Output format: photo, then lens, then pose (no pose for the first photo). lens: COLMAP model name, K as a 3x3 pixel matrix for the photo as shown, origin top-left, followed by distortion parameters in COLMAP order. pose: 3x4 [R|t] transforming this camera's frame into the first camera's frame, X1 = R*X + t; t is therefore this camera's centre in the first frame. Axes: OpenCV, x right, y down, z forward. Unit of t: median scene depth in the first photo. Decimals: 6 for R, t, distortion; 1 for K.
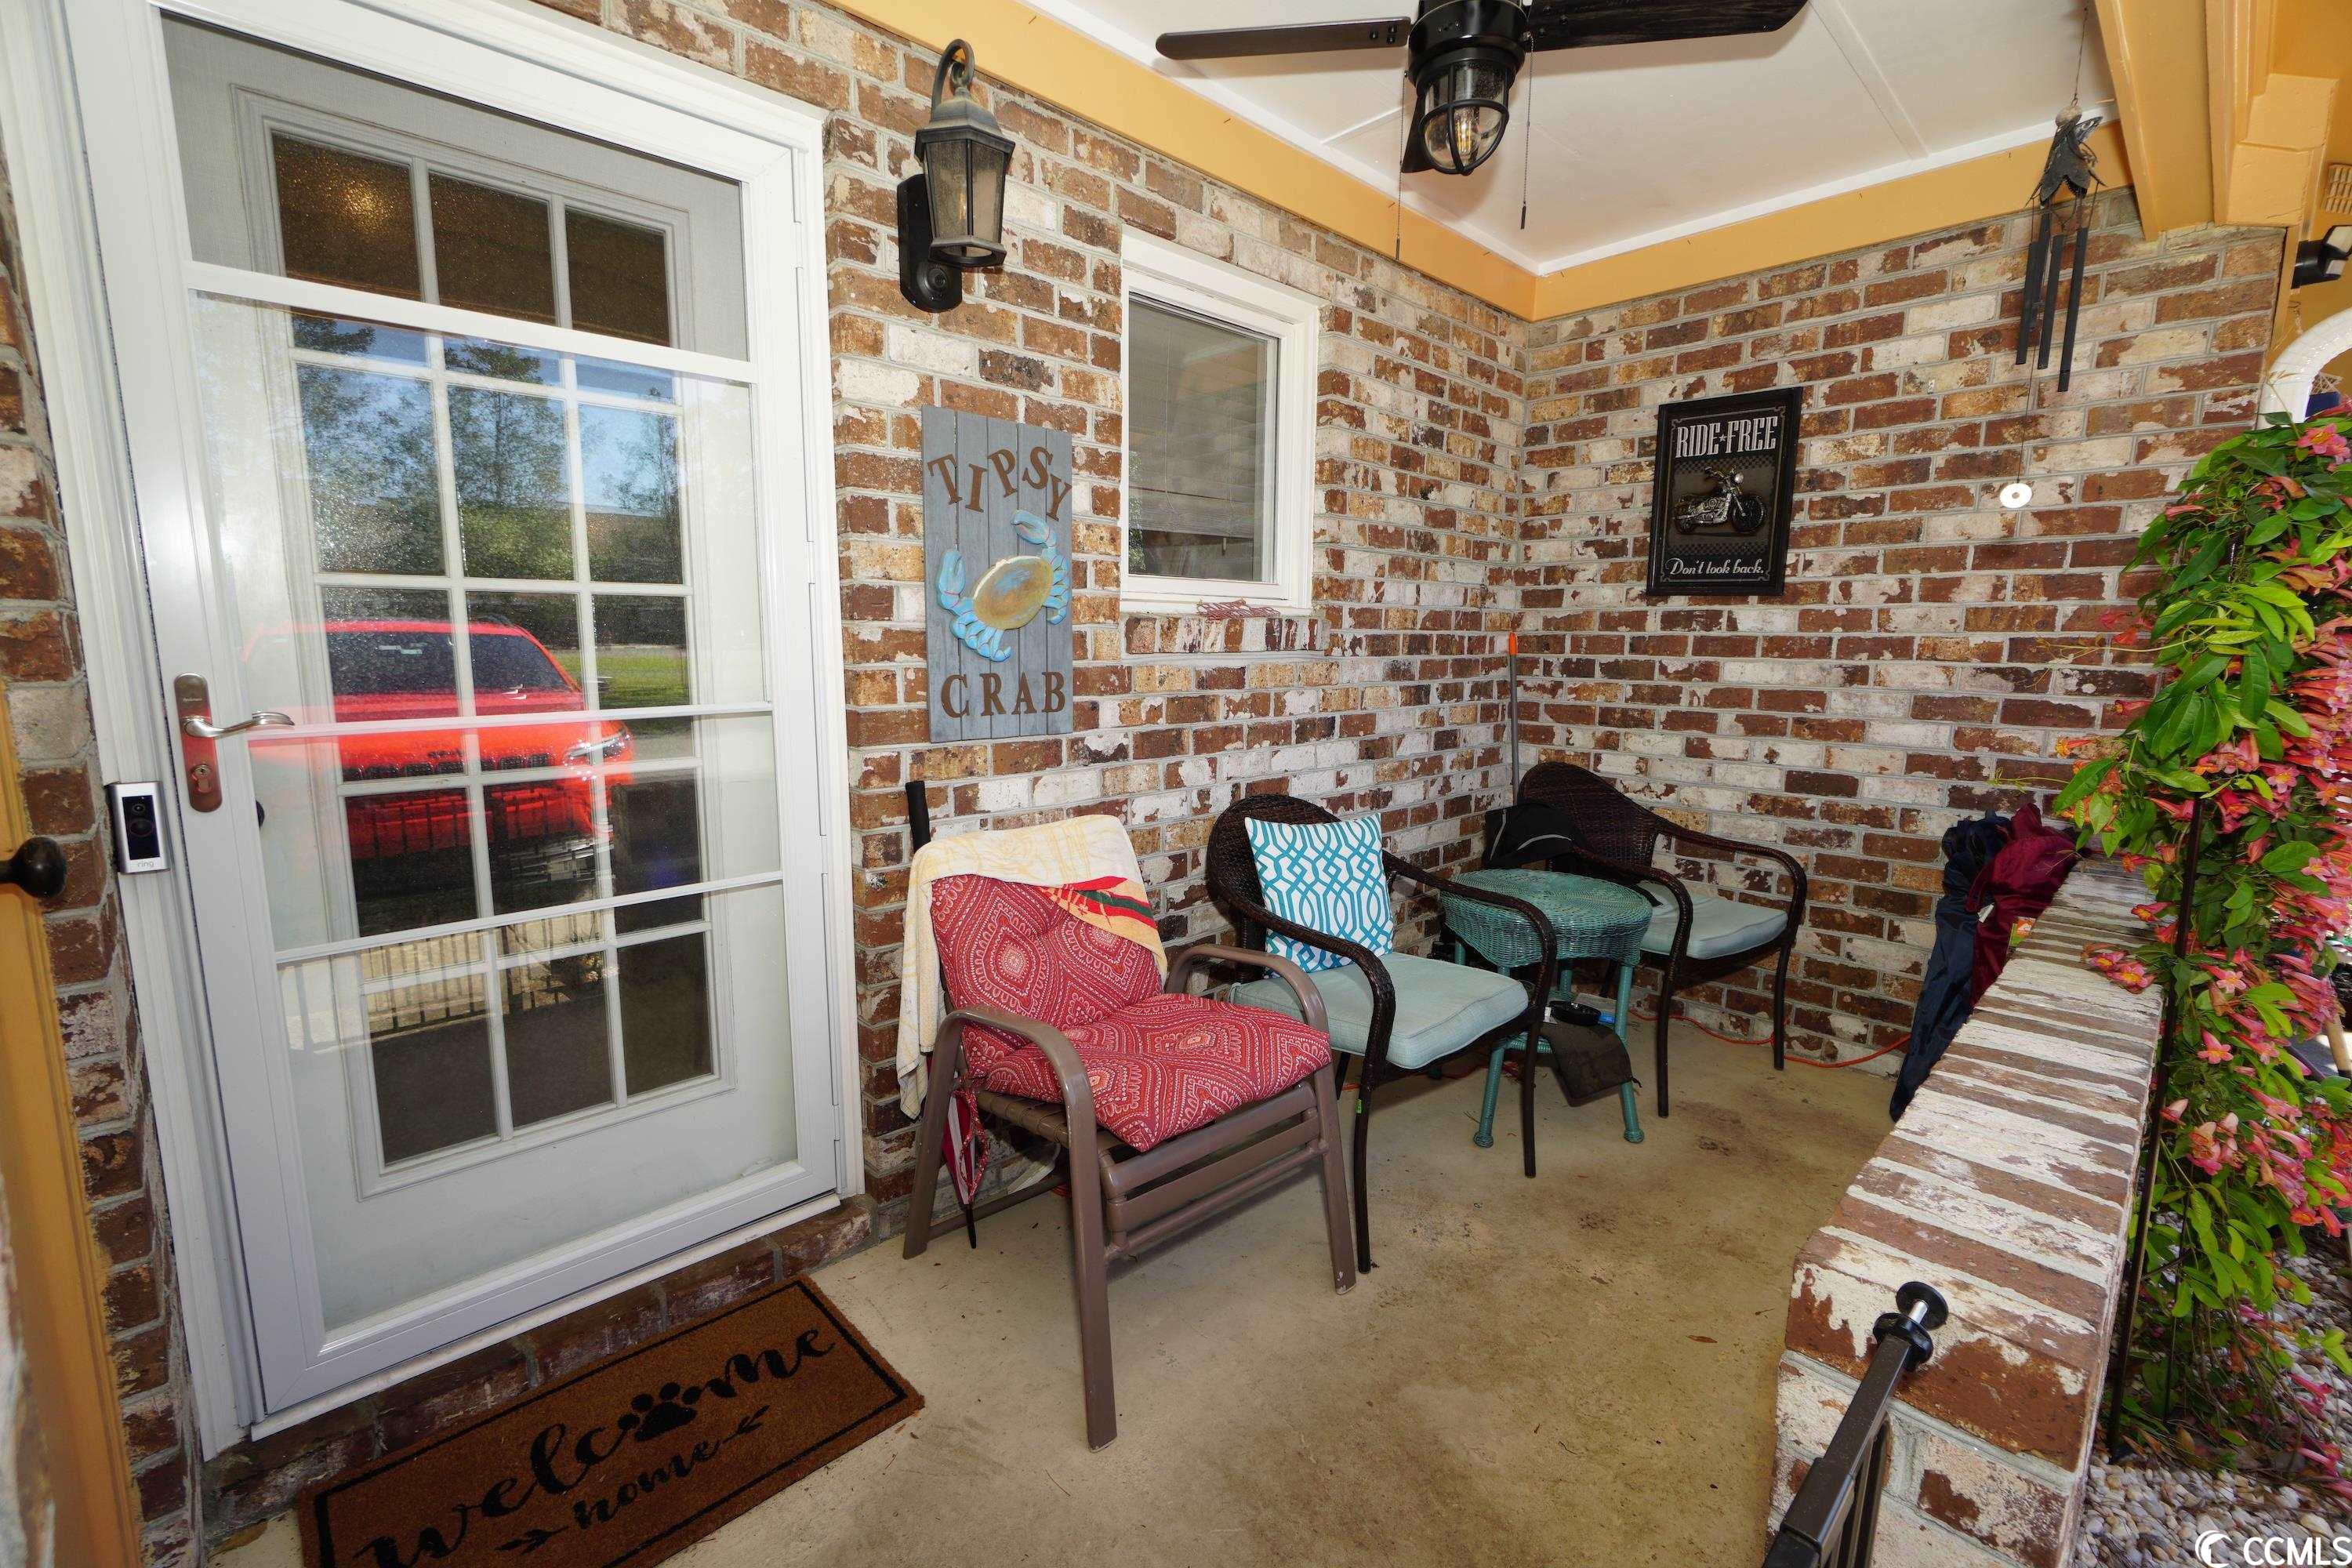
lens RADIAL K [[1010.5, 0, 1174.5], [0, 1010.5, 781.3], [0, 0, 1]] dist [-0.012979, 0.006274]
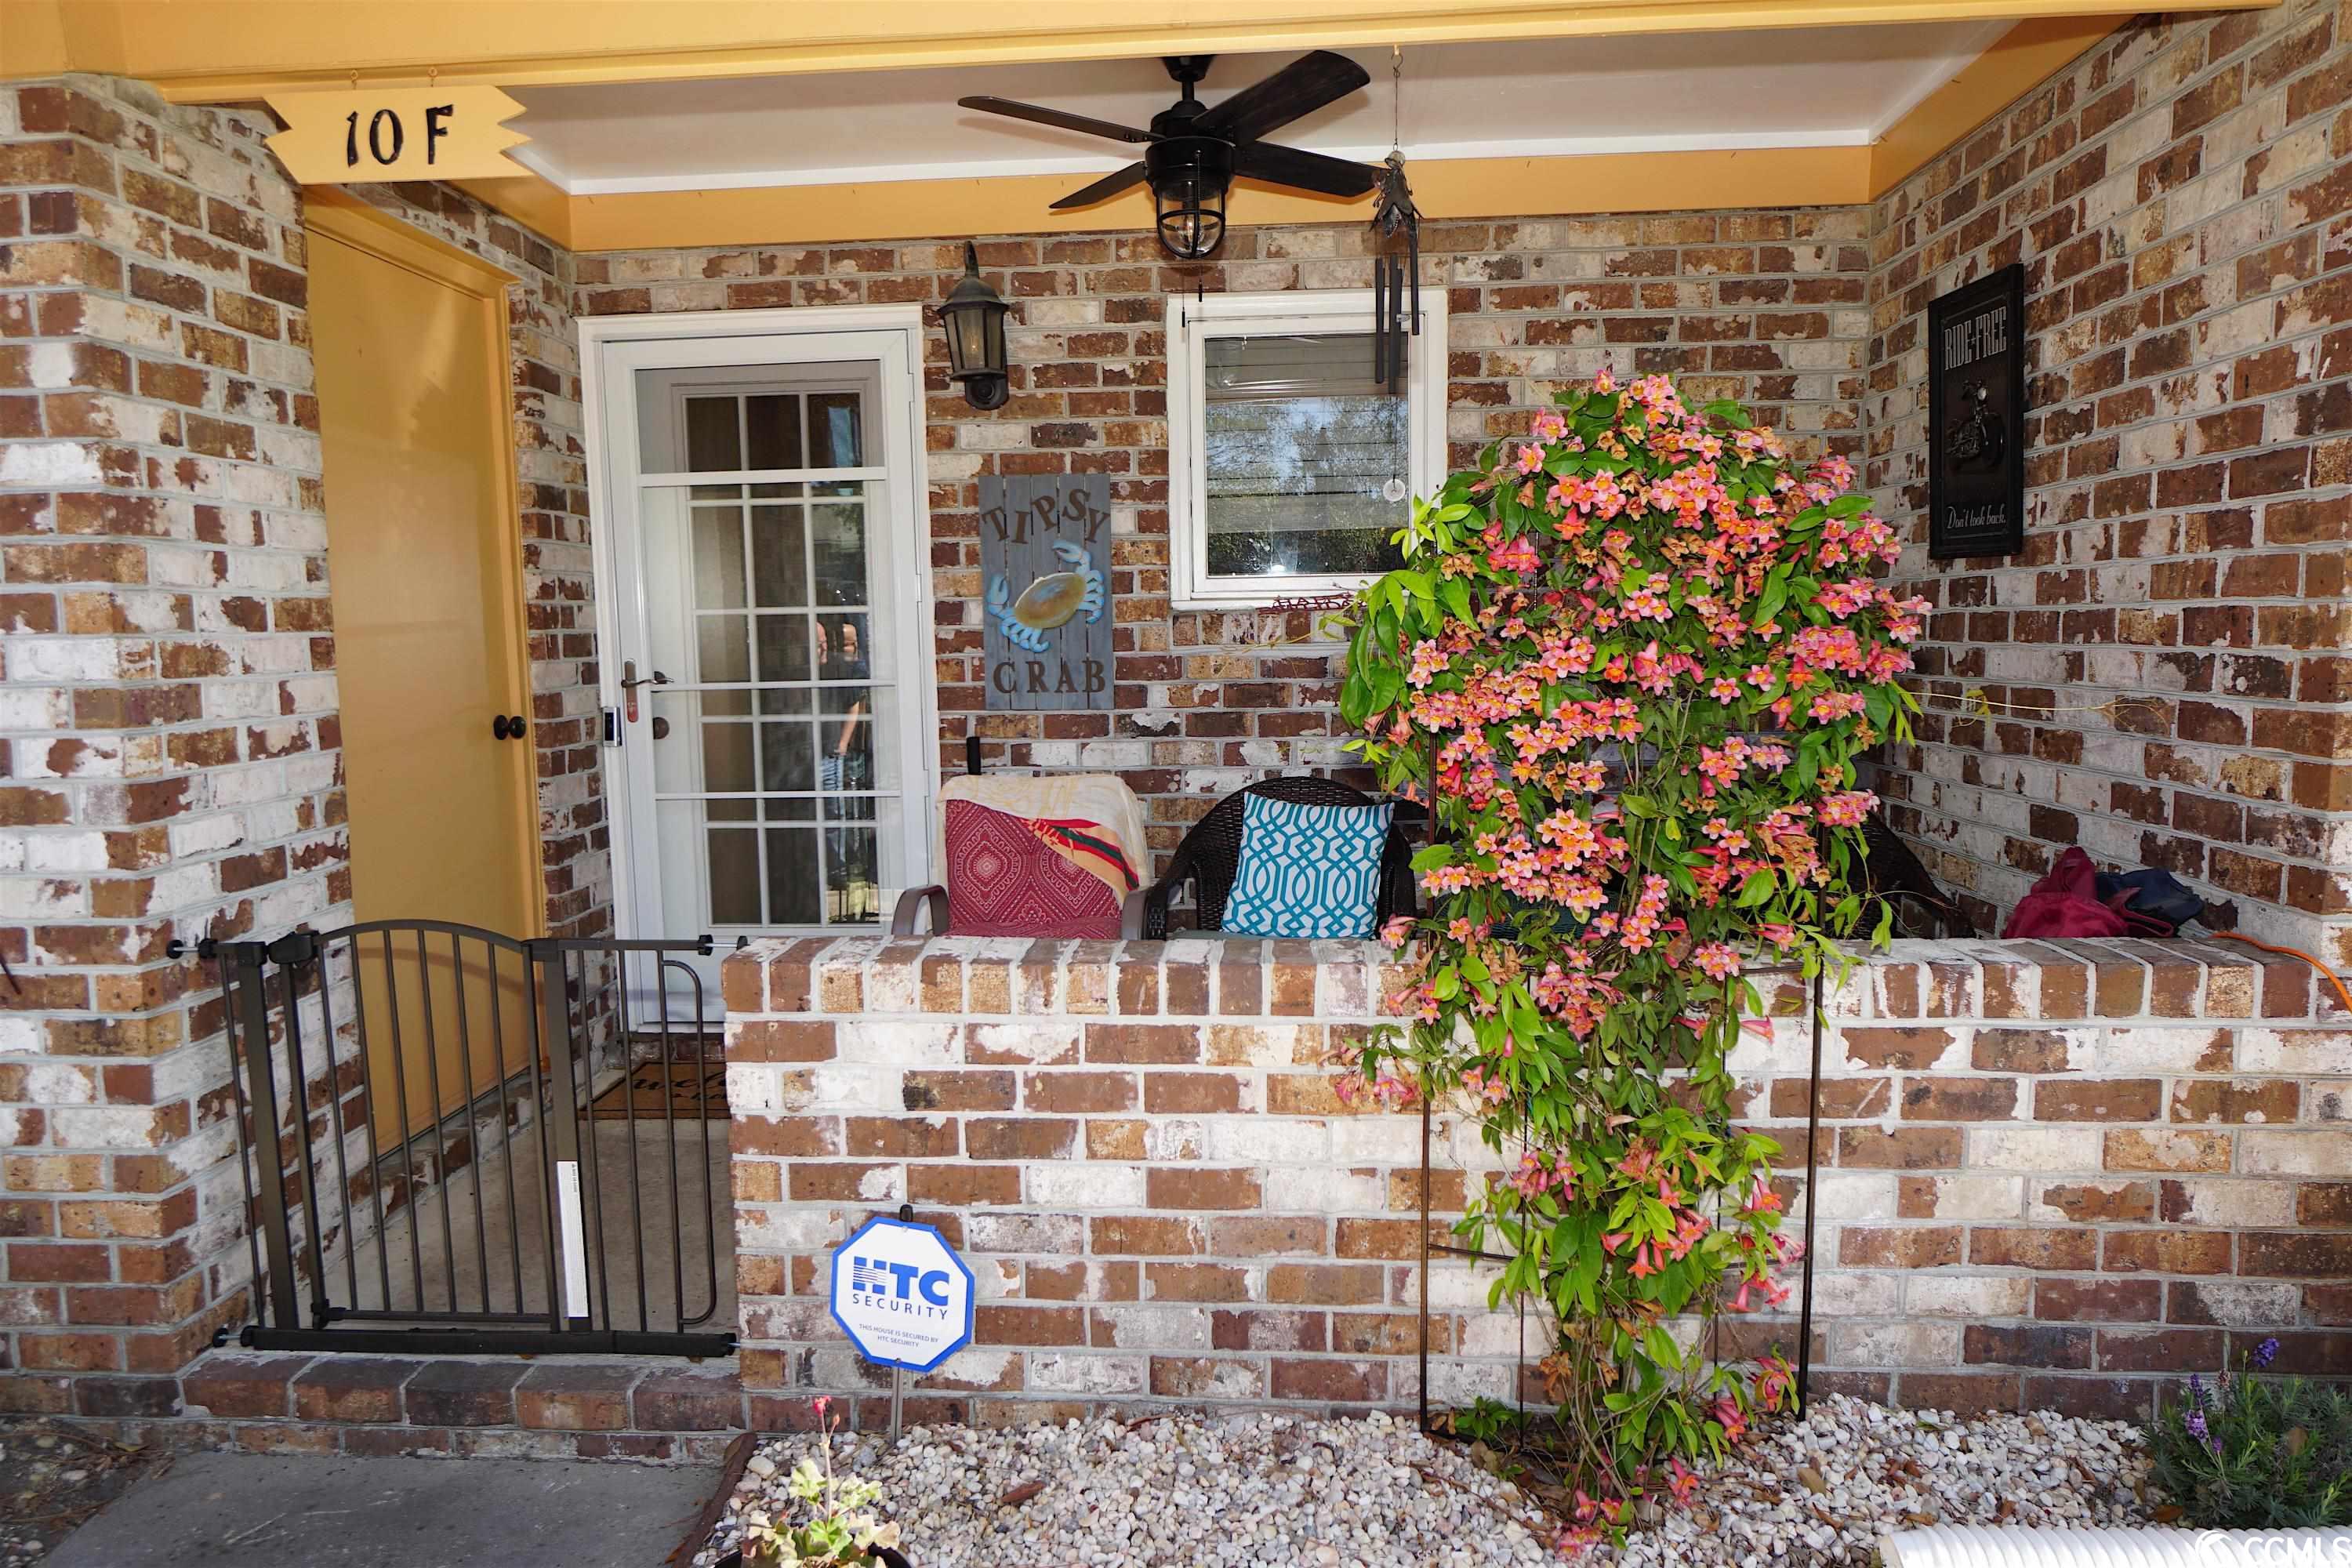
lens RADIAL K [[1473.3, 0, 1168.2], [0, 1473.3, 783.9], [0, 0, 1]] dist [-0.004167, -0.001521]
pose [[0.666465, 0.060038, -0.743115, 1.080916], [-0.086462, 0.996251, 0.002946, 0.026601], [0.740505, 0.062288, 0.669158, -0.131458]]
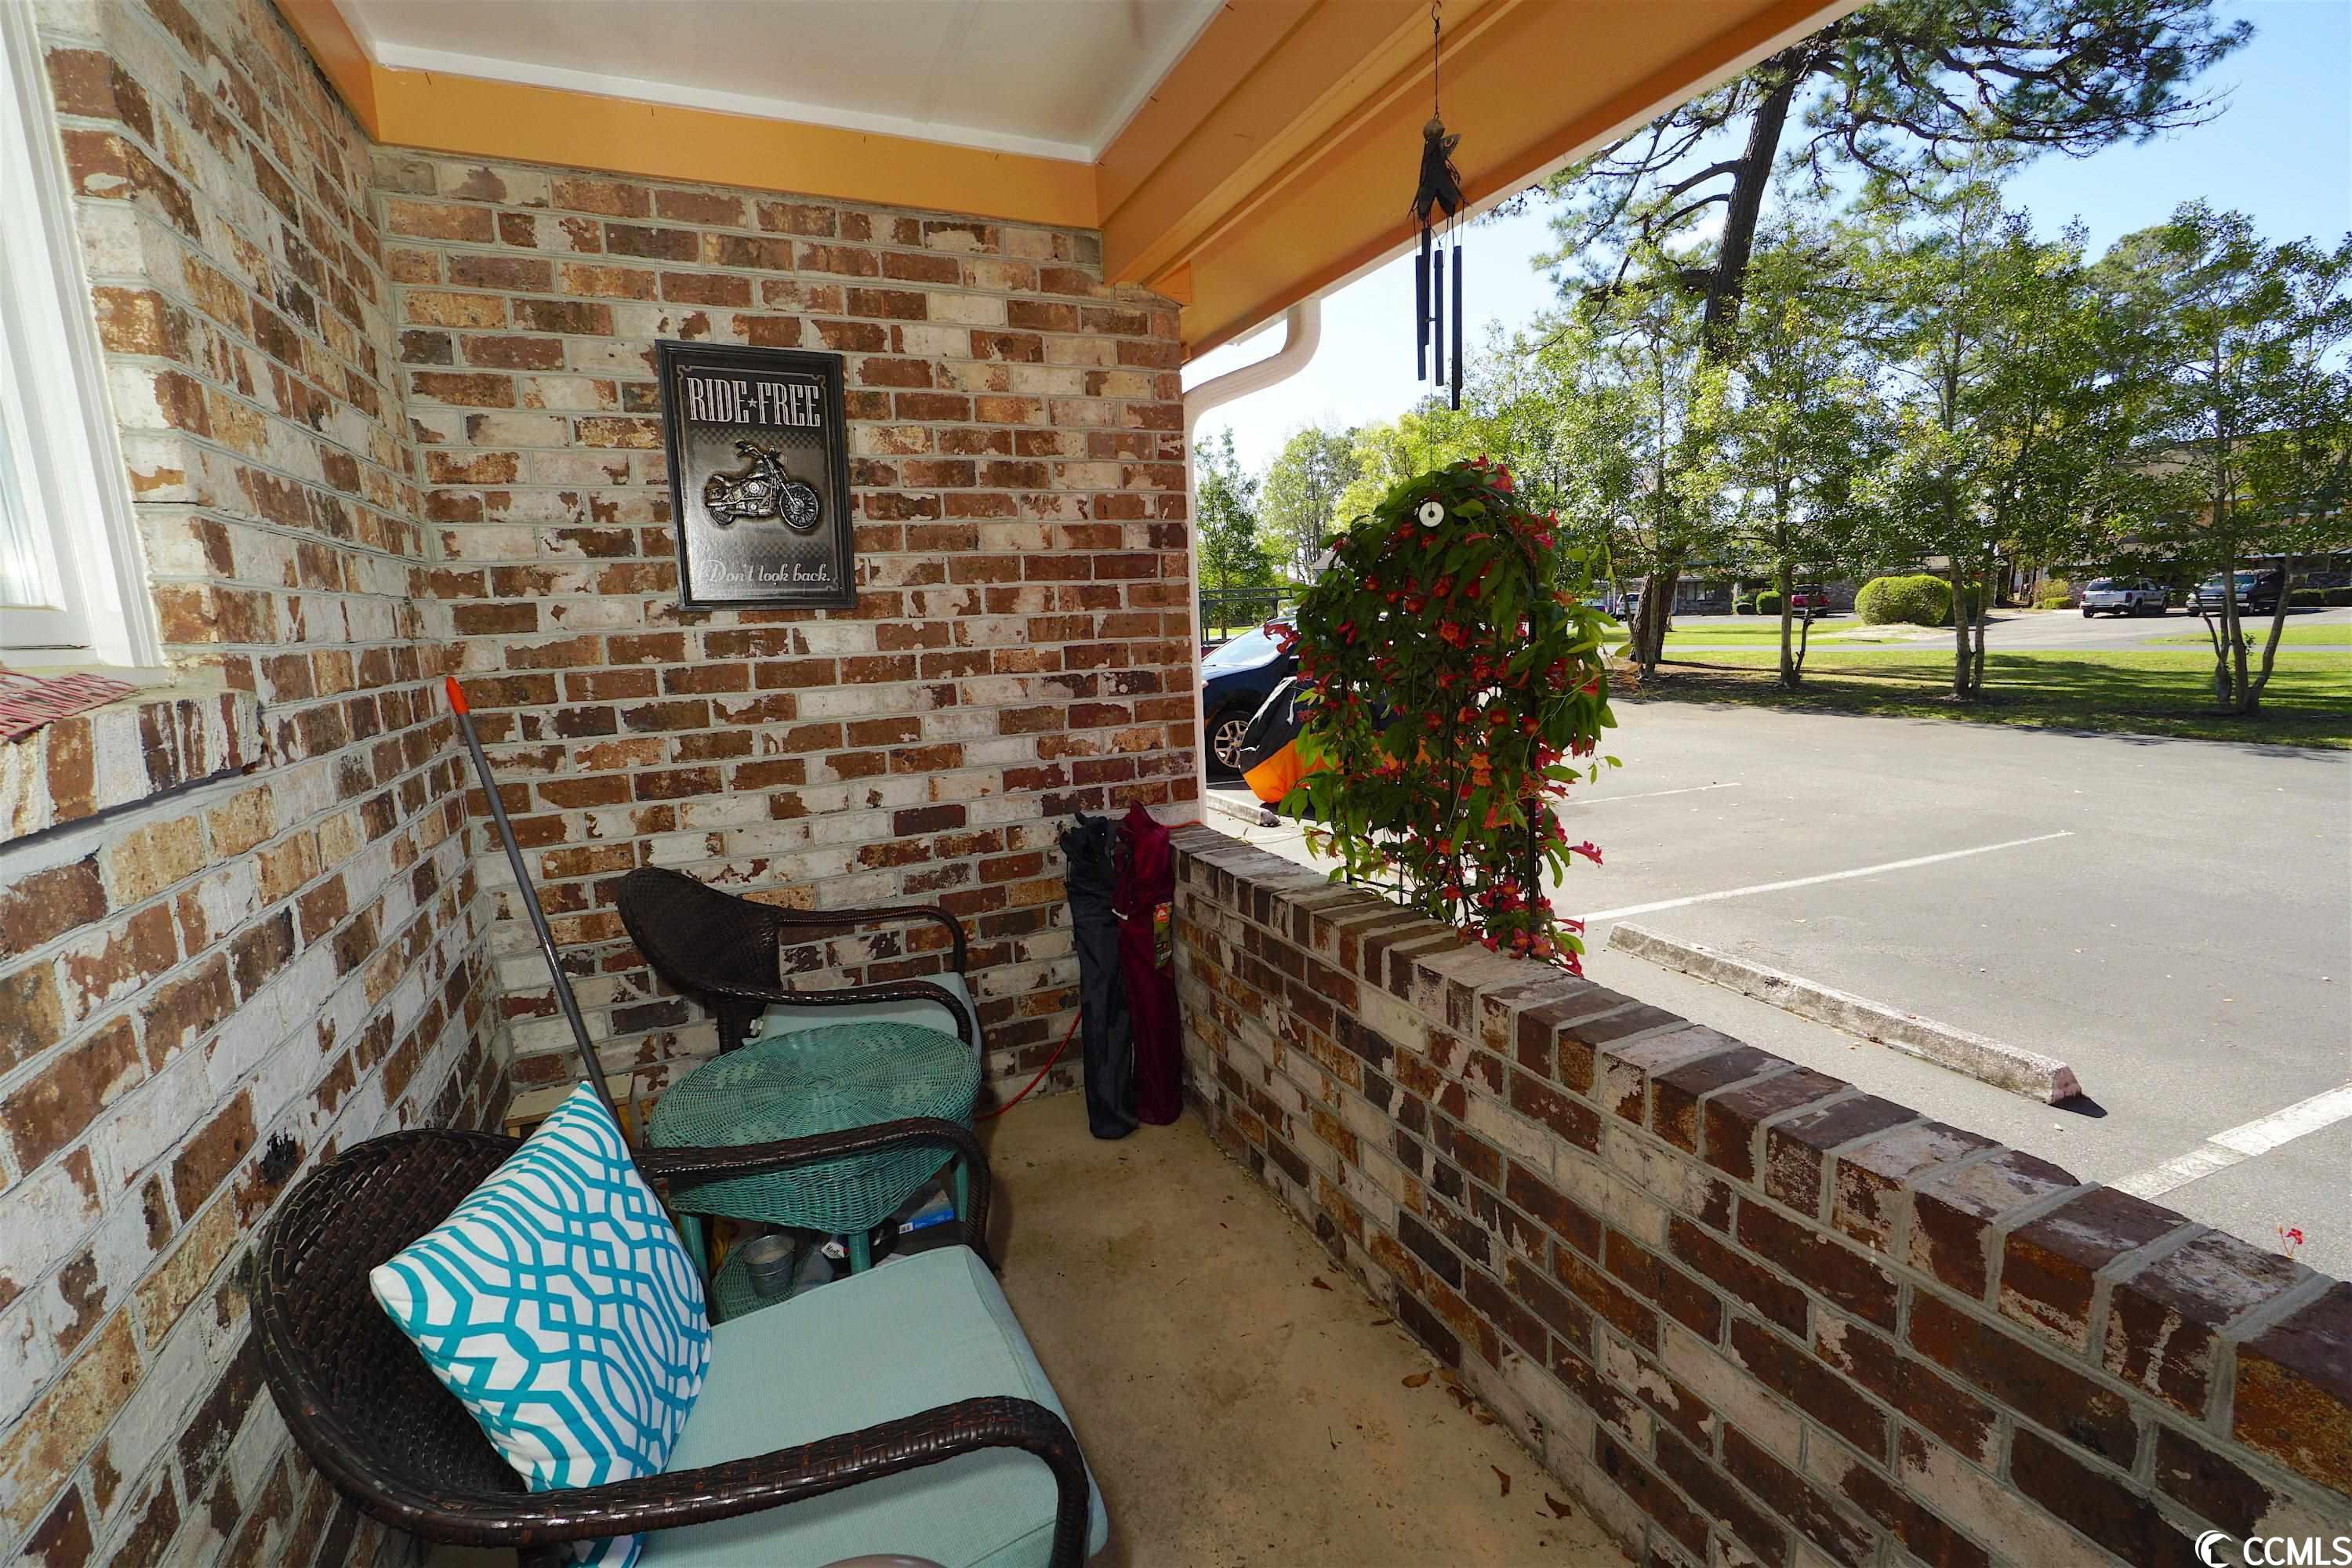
lens RADIAL K [[1010.5, 0, 1174.5], [0, 1010.5, 781.3], [0, 0, 1]] dist [-0.012979, 0.006274]
pose [[0.330231, -0.176912, 0.927173, -0.117132], [0.175890, 0.976607, 0.123698, -0.112655], [-0.927367, 0.122232, 0.353623, 0.527863]]
